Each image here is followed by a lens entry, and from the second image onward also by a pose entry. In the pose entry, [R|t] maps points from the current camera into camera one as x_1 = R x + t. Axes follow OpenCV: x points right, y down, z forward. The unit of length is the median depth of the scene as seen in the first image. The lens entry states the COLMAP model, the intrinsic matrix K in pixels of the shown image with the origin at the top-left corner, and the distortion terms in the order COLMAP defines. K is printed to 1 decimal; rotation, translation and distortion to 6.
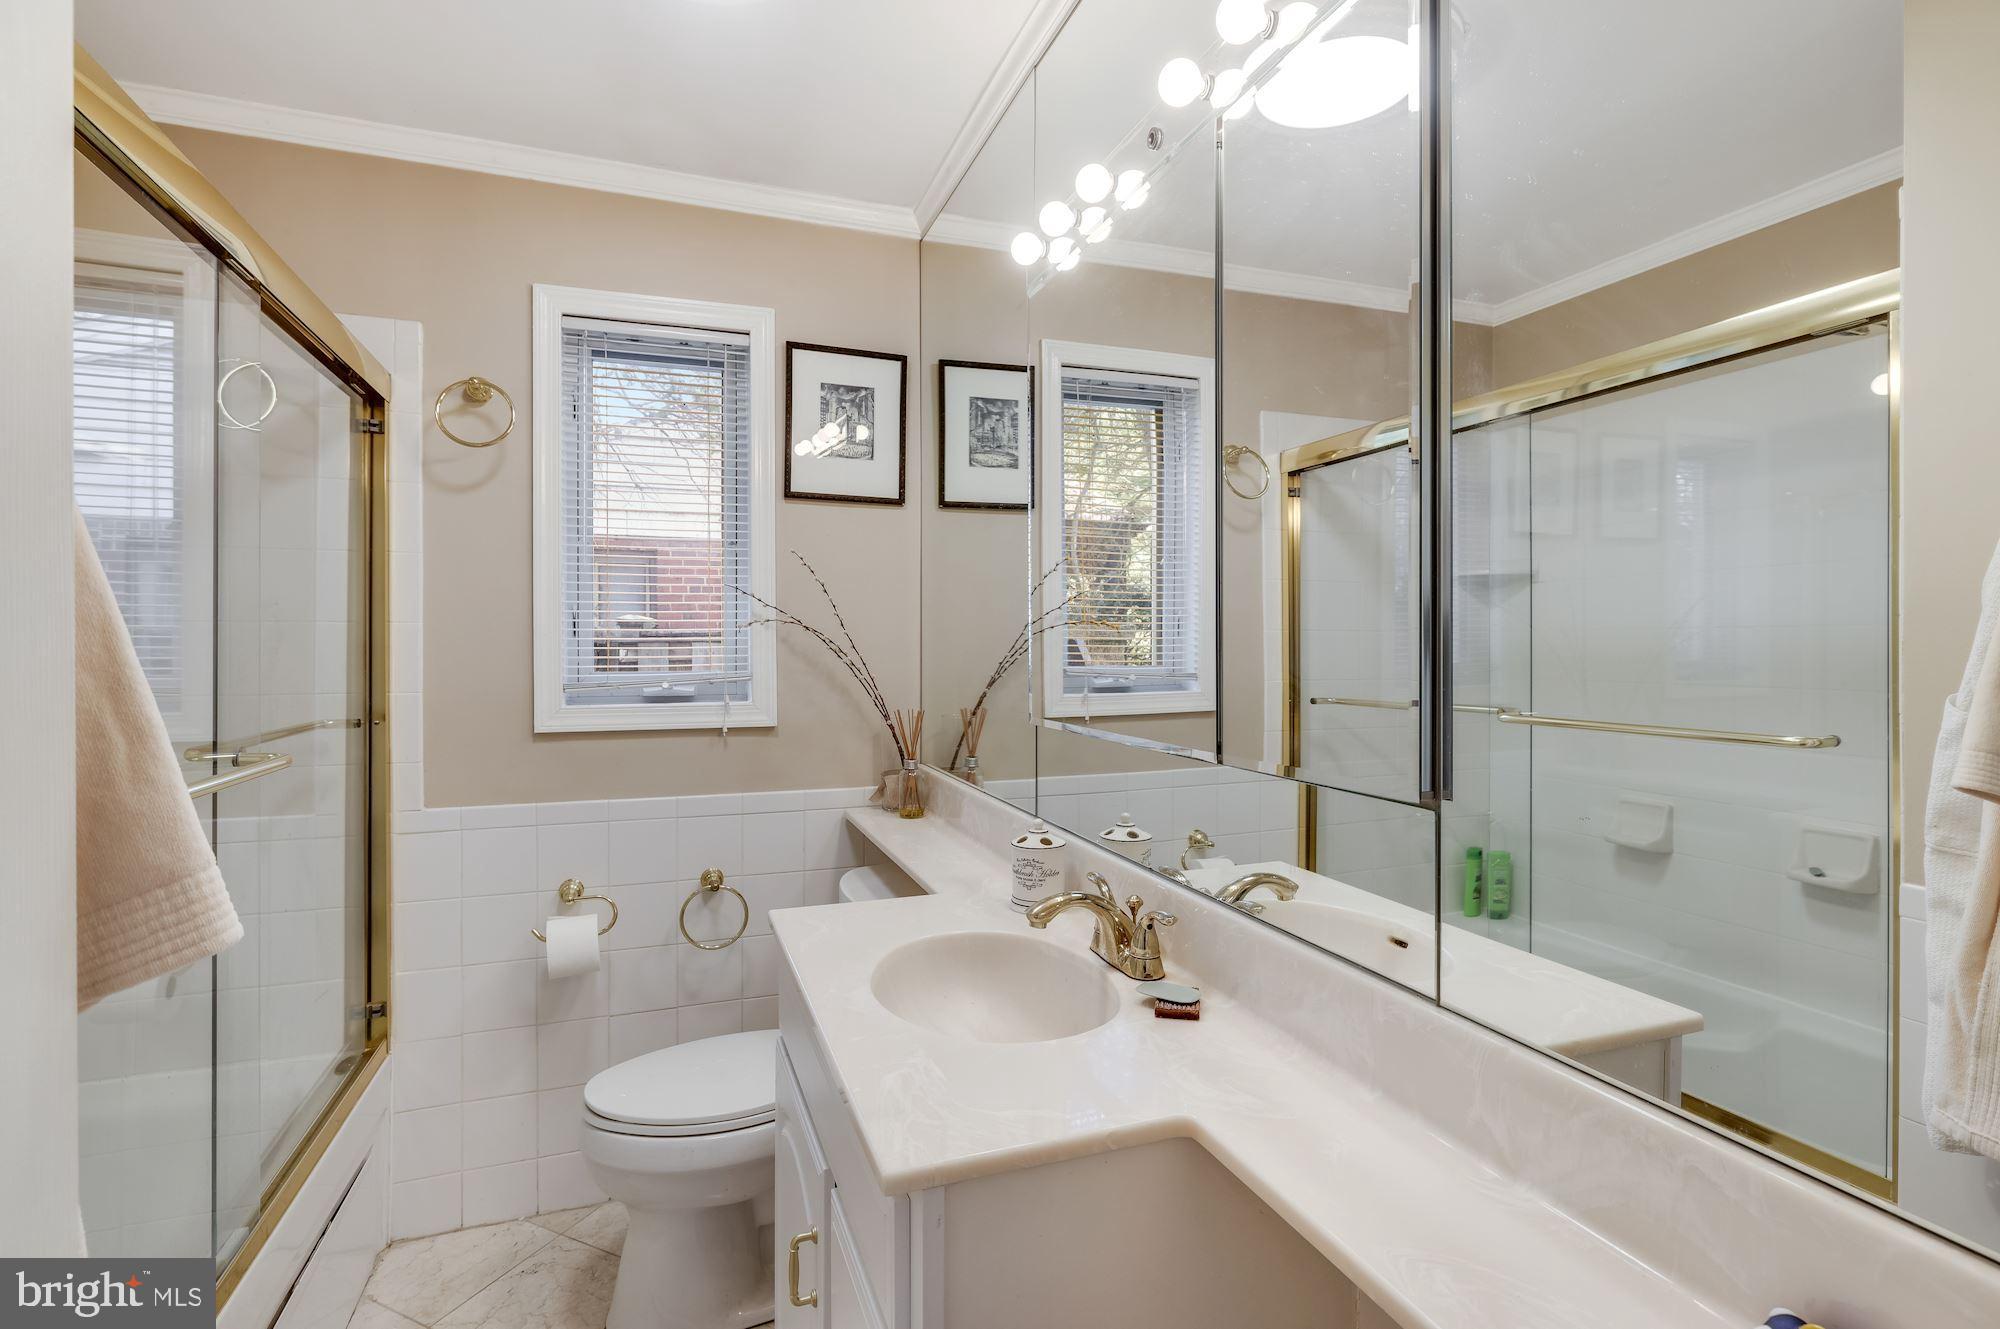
lens RADIAL K [[959.1, 0, 999.5], [0, 959.1, 654.9], [0, 0, 1]] dist [0.004886, -0.000038]
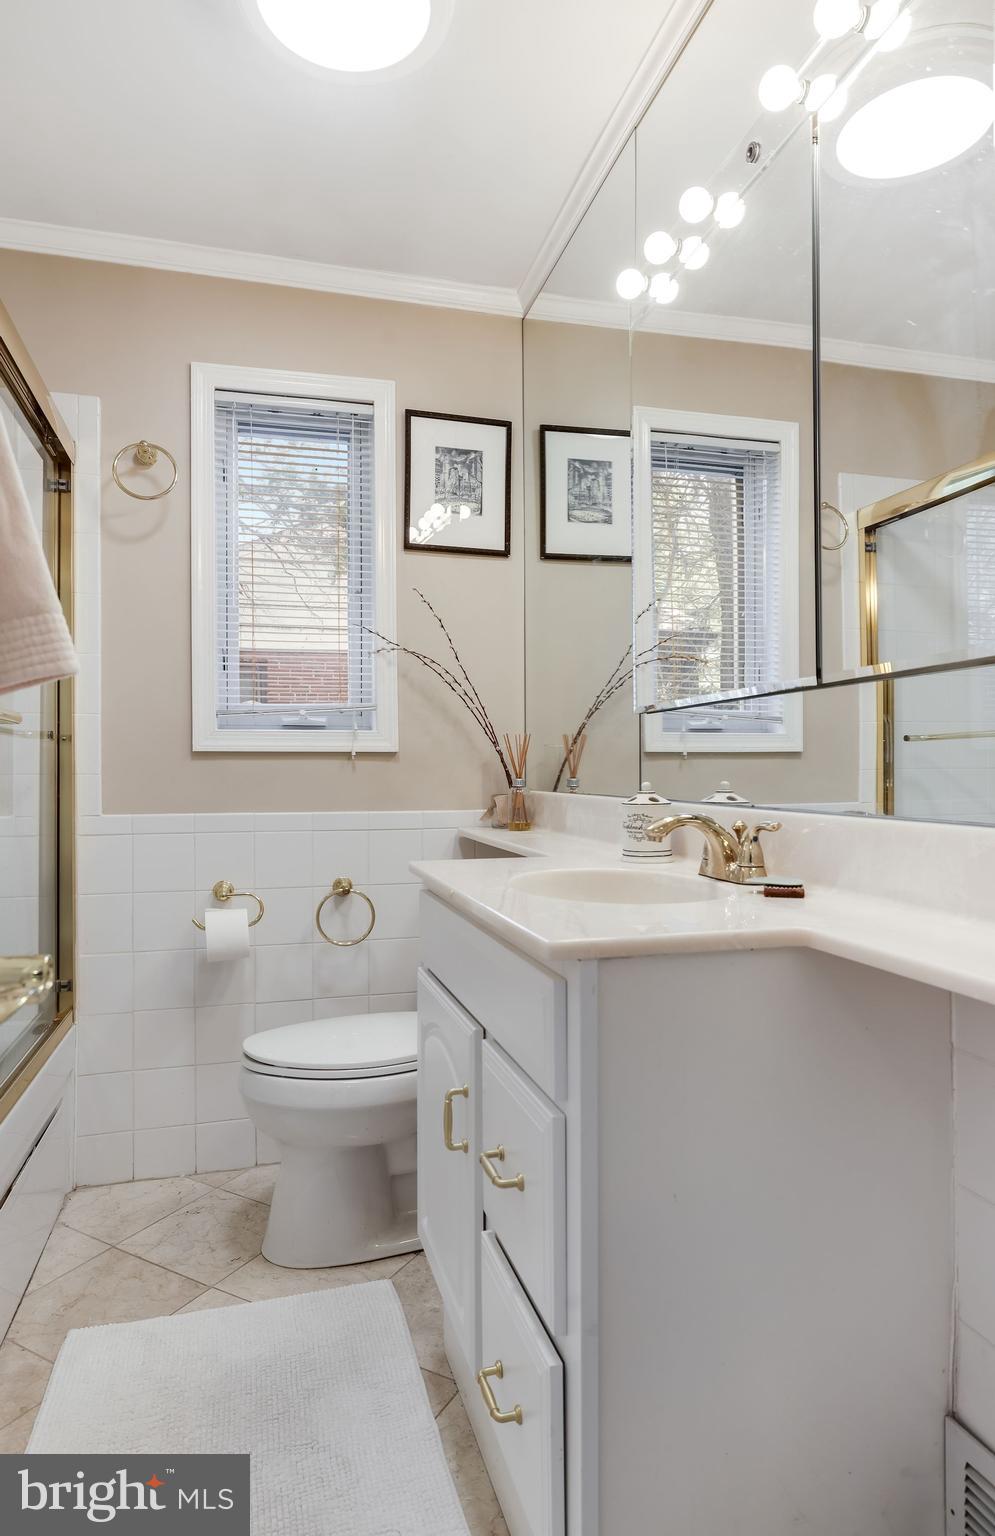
lens RADIAL K [[905.5, 0, 496.8], [0, 905.5, 769.2], [0, 0, 1]] dist [-0.000160, 0.004986]
pose [[0.996358, -0.005326, -0.085105, -0.030160], [0.004479, 0.999938, -0.010146, 0.115581], [0.085154, 0.009728, 0.996320, -0.047459]]
